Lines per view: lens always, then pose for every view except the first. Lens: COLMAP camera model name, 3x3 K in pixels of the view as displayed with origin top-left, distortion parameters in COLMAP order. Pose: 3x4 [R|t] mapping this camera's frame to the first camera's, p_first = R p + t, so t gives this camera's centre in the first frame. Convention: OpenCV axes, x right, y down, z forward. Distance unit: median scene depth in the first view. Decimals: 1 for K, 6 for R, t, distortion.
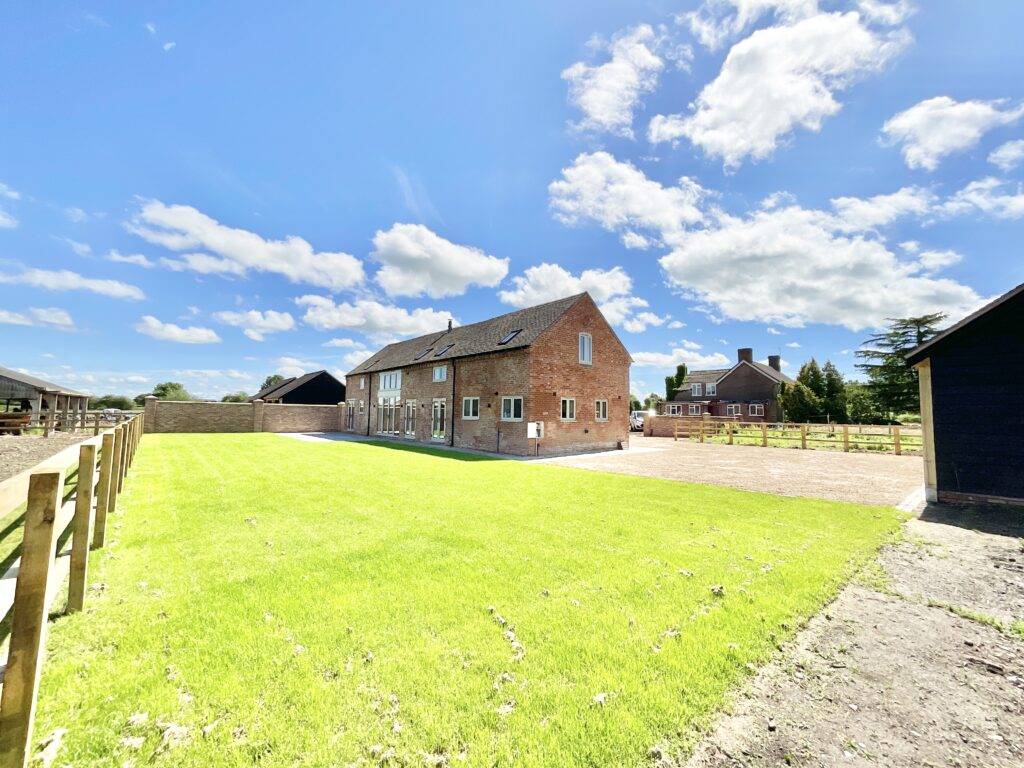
lens RADIAL K [[415.7, 0, 512.0], [0, 415.7, 384.0], [0, 0, 1]] dist [0.000926, 0.000577]
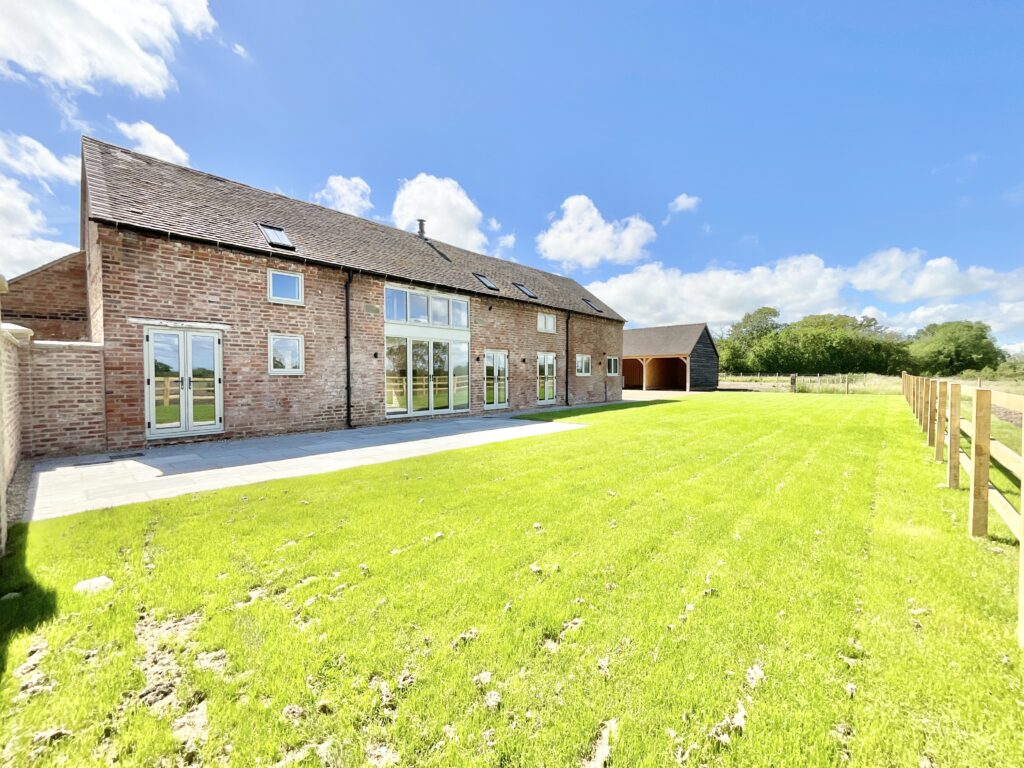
lens RADIAL K [[415.7, 0, 512.0], [0, 415.7, 384.0], [0, 0, 1]] dist [0.000926, 0.000577]
pose [[-0.112267, -0.047019, 0.992565, -1.062605], [-0.076012, 0.996359, 0.038602, 0.074748], [-0.990767, -0.071113, -0.115432, 1.233081]]
